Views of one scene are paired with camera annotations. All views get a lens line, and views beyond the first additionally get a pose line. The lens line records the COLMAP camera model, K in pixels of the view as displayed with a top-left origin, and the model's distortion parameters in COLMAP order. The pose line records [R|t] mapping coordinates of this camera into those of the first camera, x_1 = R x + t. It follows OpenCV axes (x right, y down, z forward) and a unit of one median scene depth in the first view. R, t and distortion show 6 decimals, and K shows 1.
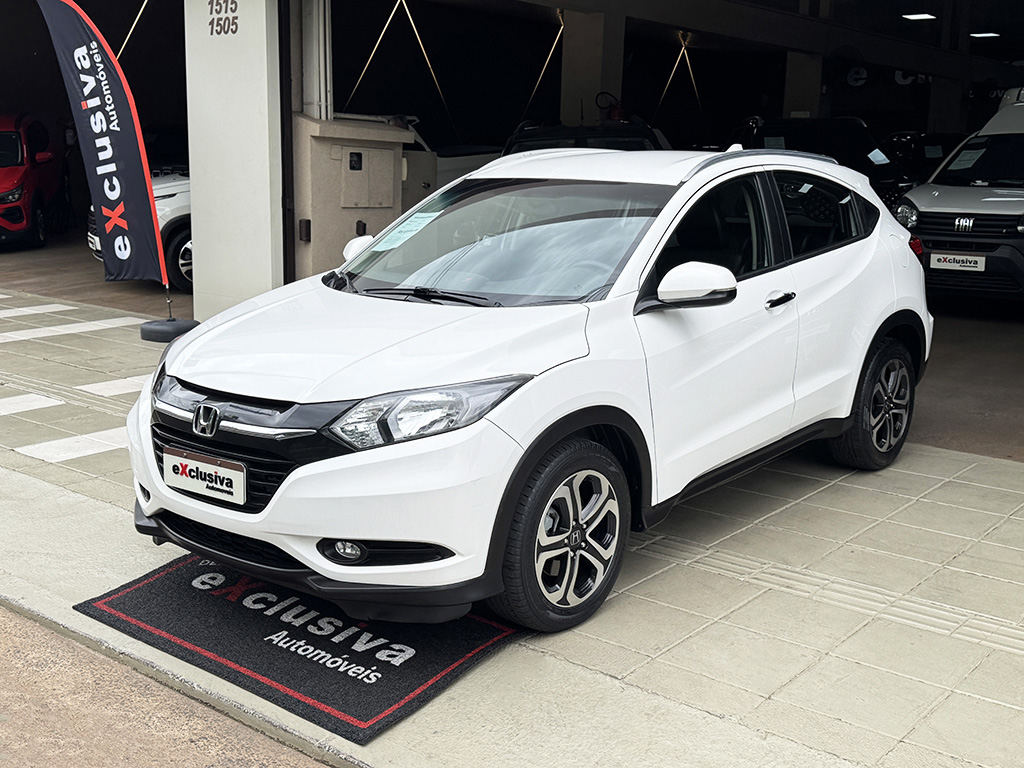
lens RADIAL K [[1157.1, 0, 511.3], [0, 1157.1, 383.7], [0, 0, 1]] dist [0.074508, 0.000000]
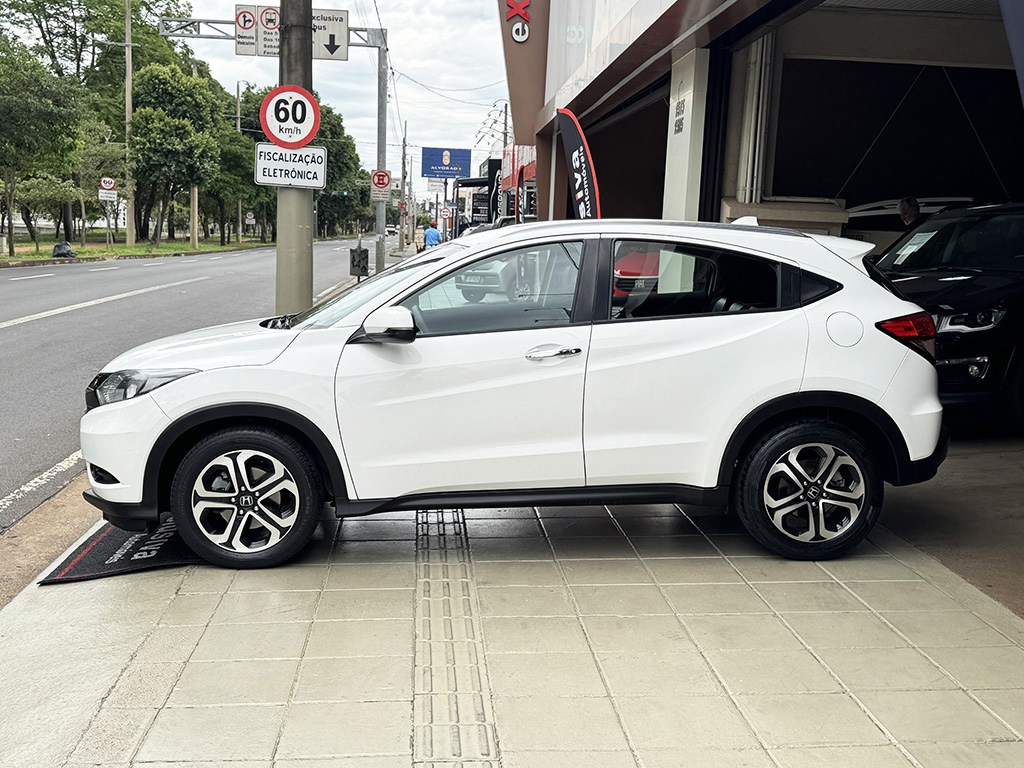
lens RADIAL K [[1157.1, 0, 531.4], [0, 1157.1, 392.3], [0, 0, 1]] dist [0.074508, 0.000000]
pose [[0.702809, 0.098998, -0.704456, 1.187900], [-0.149390, 0.988727, -0.010094, -0.025186], [0.695515, 0.112333, 0.709676, 0.260753]]
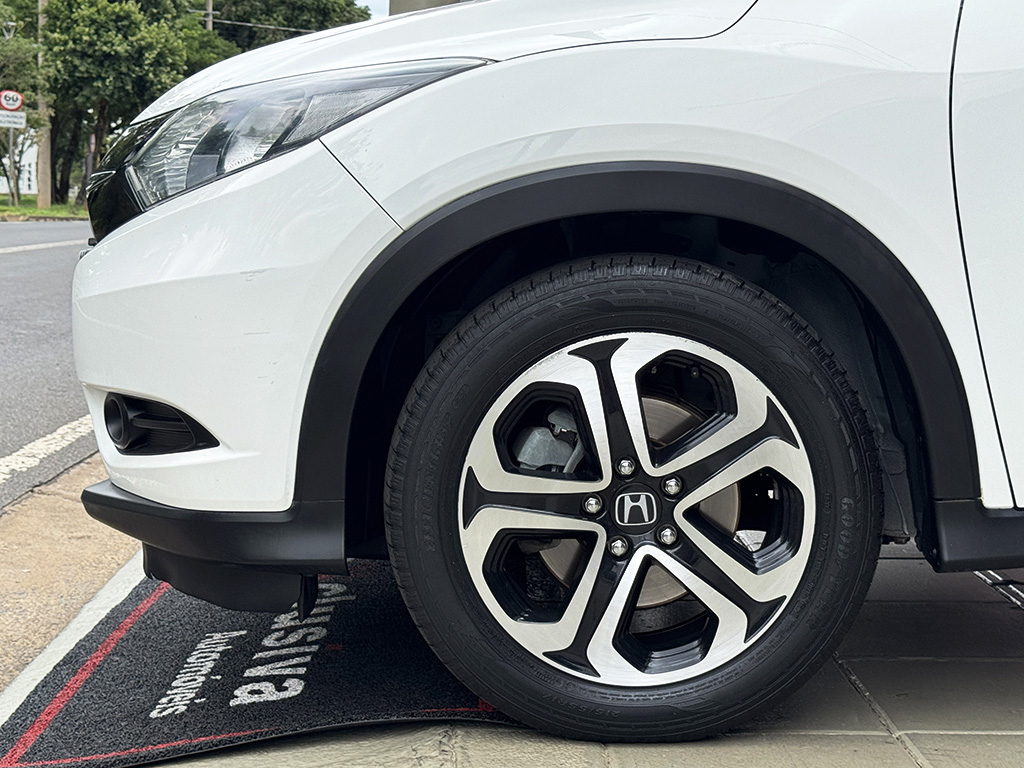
lens RADIAL K [[1853.0, 0, 514.4], [0, 1853.0, 389.5], [0, 0, 1]] dist [0.159411, 0.000000]
pose [[0.643682, 0.074420, -0.761666, 0.492199], [-0.150622, 0.988113, -0.030745, 0.115854], [0.750324, 0.134514, 0.647240, 0.547245]]
